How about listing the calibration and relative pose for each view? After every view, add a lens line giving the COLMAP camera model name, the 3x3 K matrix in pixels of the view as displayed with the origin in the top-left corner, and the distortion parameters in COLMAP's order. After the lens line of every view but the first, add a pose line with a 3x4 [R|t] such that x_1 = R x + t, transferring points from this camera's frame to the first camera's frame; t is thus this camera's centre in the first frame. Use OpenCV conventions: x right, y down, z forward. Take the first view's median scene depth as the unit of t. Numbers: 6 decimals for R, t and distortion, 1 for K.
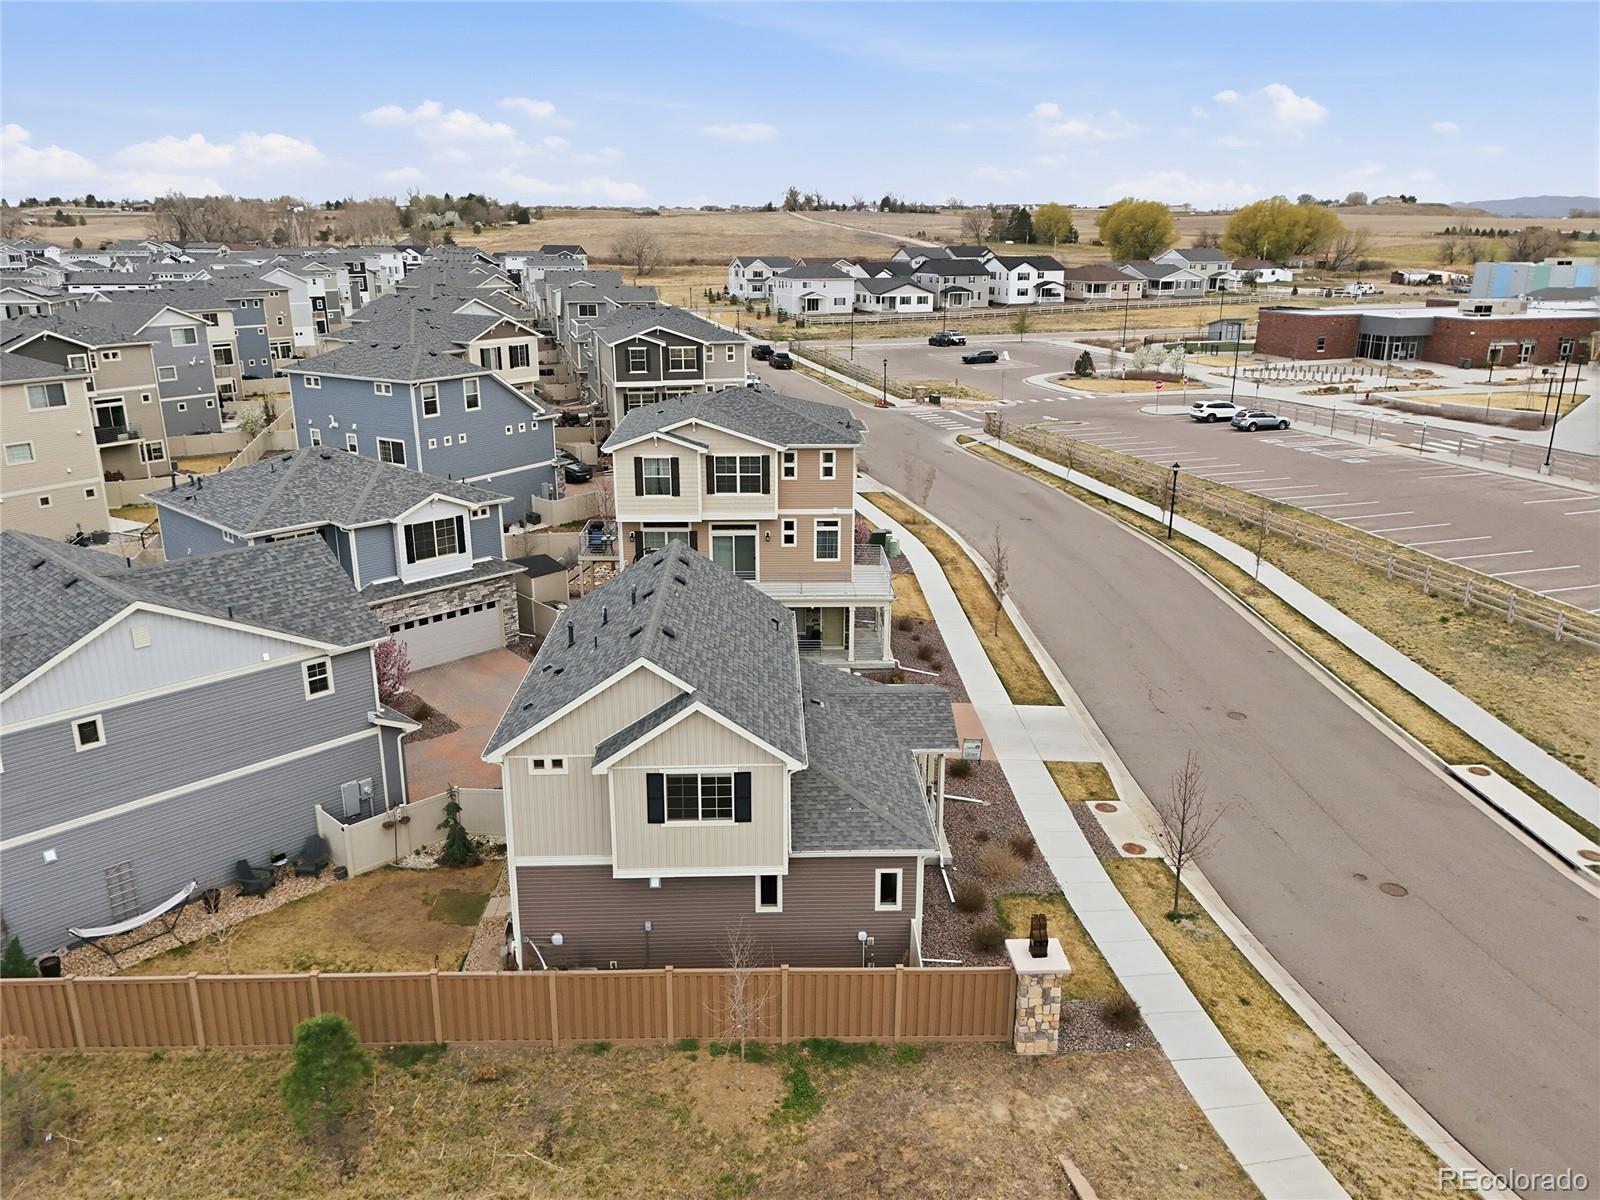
lens RADIAL K [[1174.3, 0, 804.9], [0, 1174.3, 596.1], [0, 0, 1]] dist [0.082575, -0.077359]
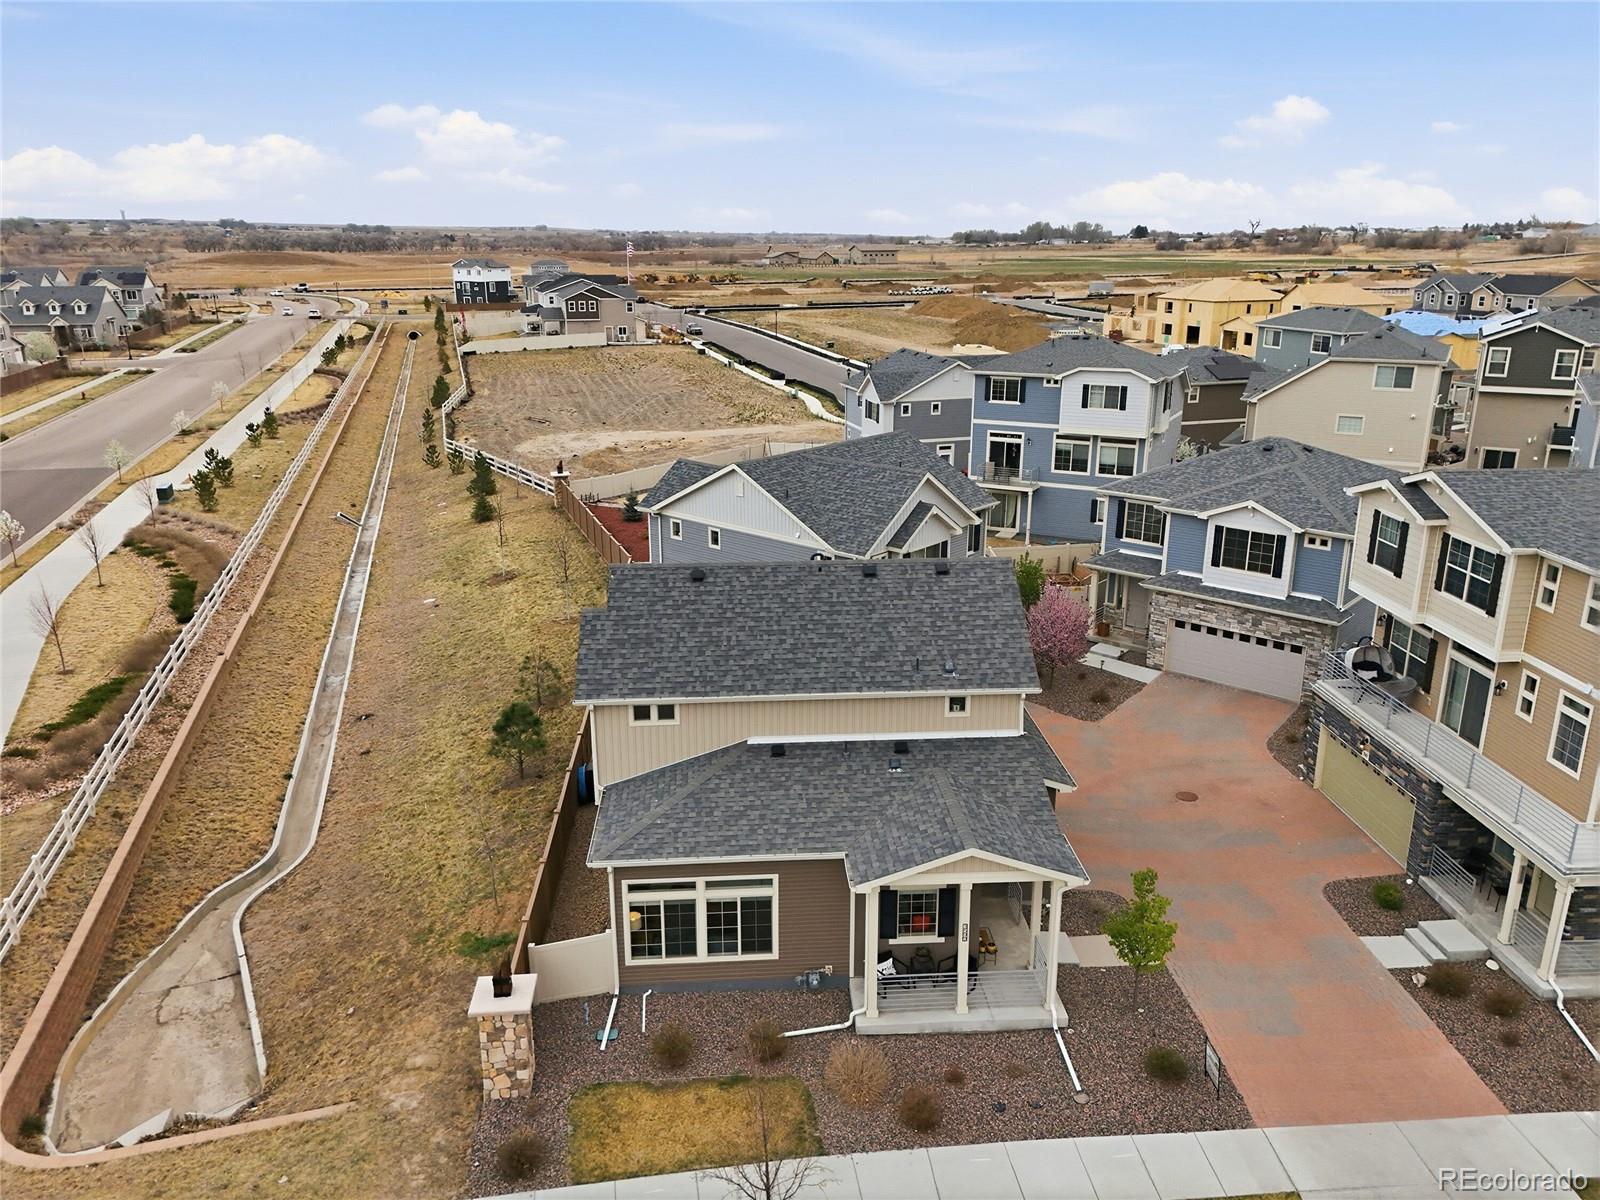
lens RADIAL K [[1174.3, 0, 804.9], [0, 1174.3, 596.1], [0, 0, 1]] dist [0.082575, -0.077359]
pose [[0.036341, 0.288303, -0.956849, 0.537037], [-0.291297, 0.918958, 0.265823, -0.154670], [0.955942, 0.269067, 0.117378, 0.566605]]
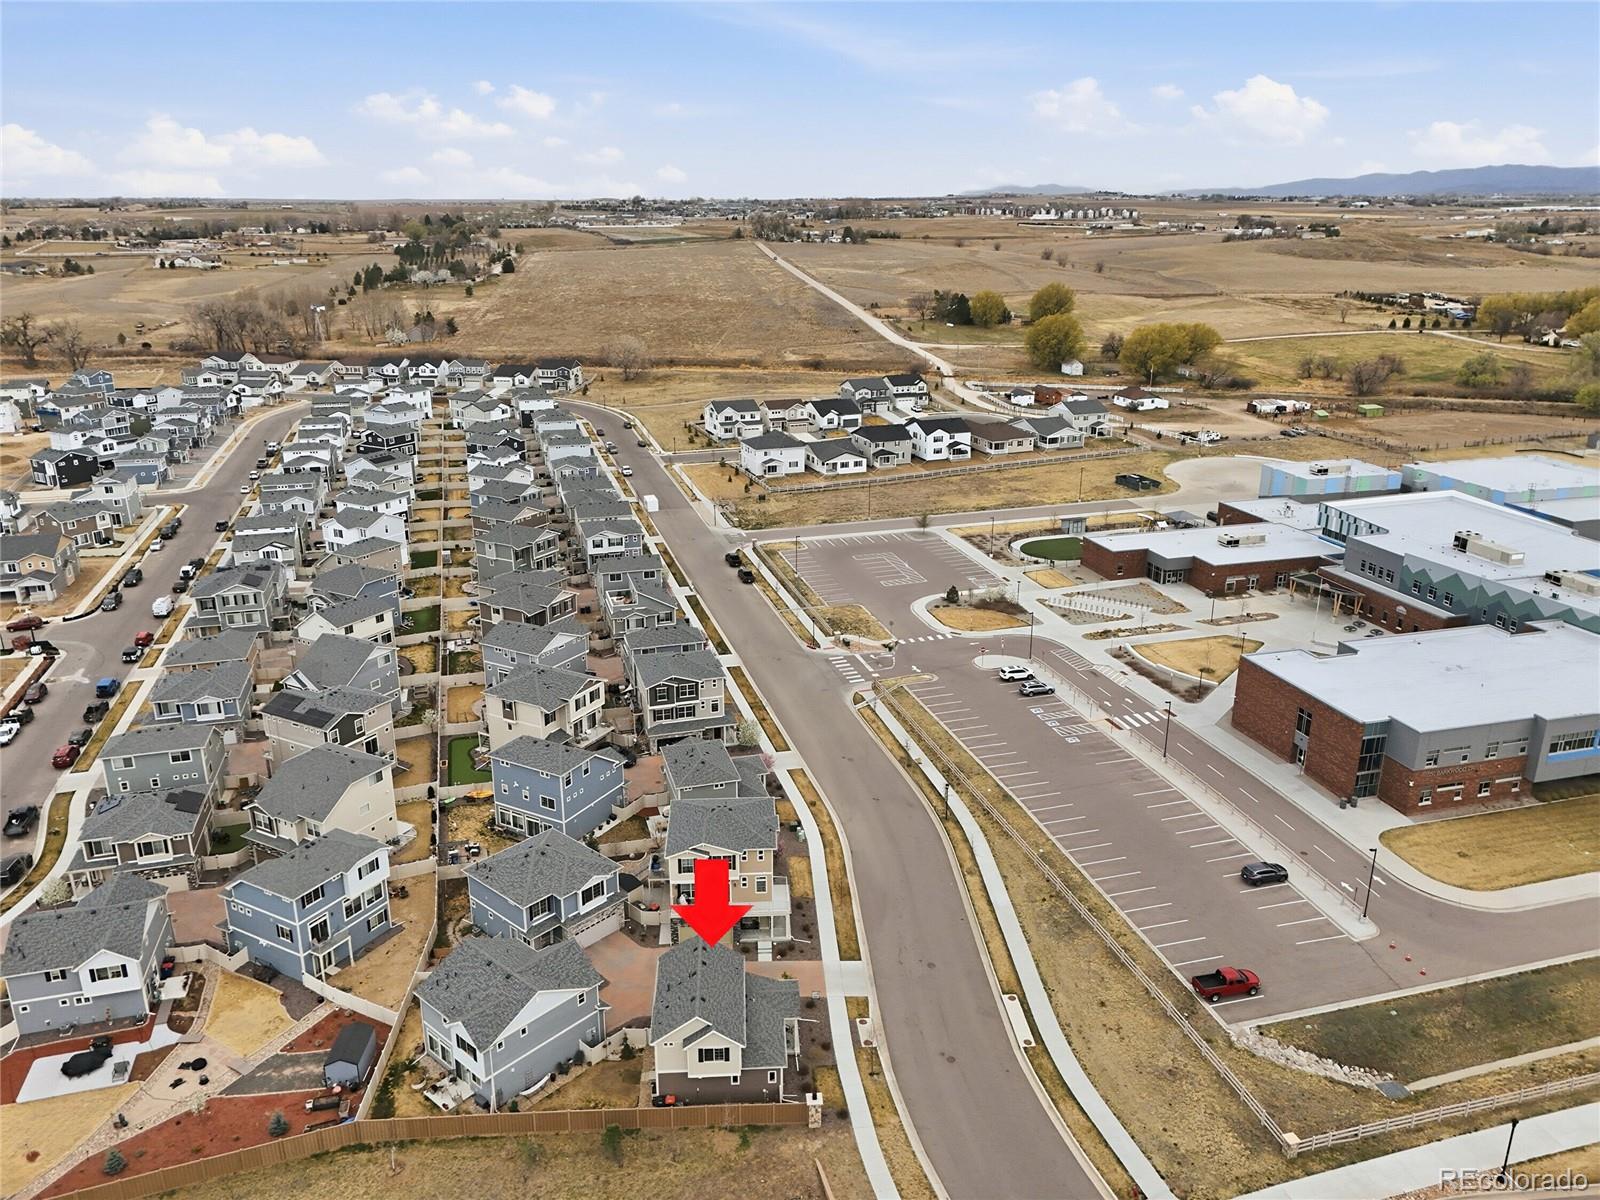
lens RADIAL K [[1174.3, 0, 804.9], [0, 1174.3, 596.1], [0, 0, 1]] dist [0.082575, -0.077359]
pose [[0.999692, -0.010105, 0.022647, 0.058302], [0.009573, 0.999678, 0.023482, -0.667456], [-0.022877, -0.023258, 0.999468, -1.299491]]
